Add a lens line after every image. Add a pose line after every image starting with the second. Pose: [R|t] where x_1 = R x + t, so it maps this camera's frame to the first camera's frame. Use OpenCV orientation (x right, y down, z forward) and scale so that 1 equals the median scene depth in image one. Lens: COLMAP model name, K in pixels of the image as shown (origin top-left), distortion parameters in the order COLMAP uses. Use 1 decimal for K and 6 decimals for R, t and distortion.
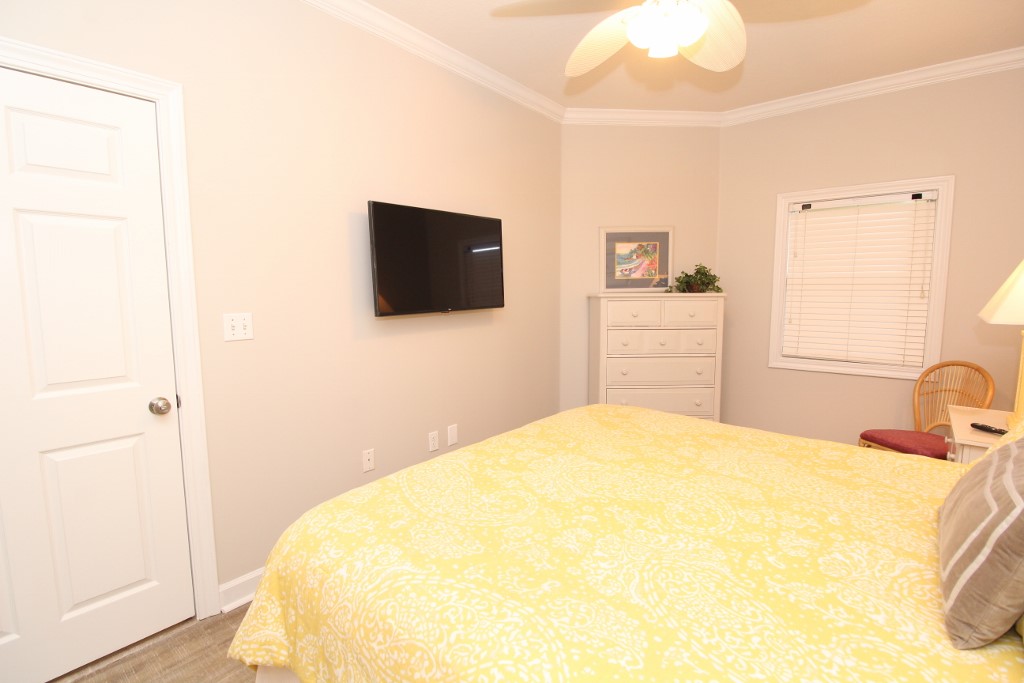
lens RADIAL K [[477.7, 0, 512.0], [0, 477.7, 341.5], [0, 0, 1]] dist [-0.007751, -0.000248]
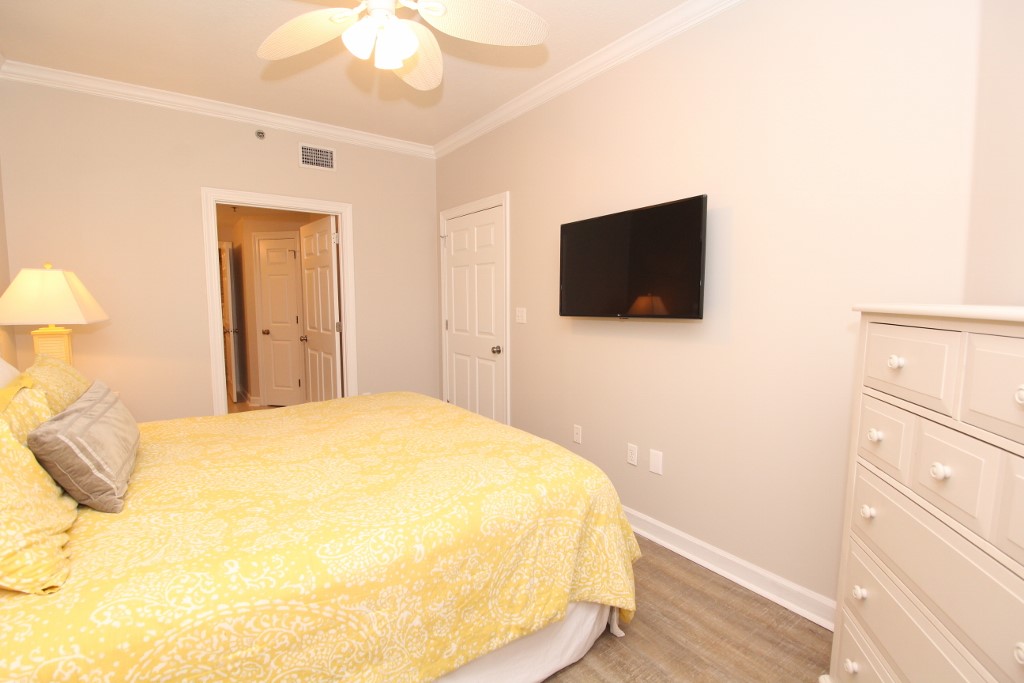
lens RADIAL K [[477.7, 0, 512.0], [0, 477.7, 341.5], [0, 0, 1]] dist [-0.007751, -0.000248]
pose [[-0.268786, 0.091216, -0.958871, 0.487611], [-0.108140, 0.986354, 0.124144, -0.064987], [0.957110, 0.137060, -0.255254, 0.605718]]
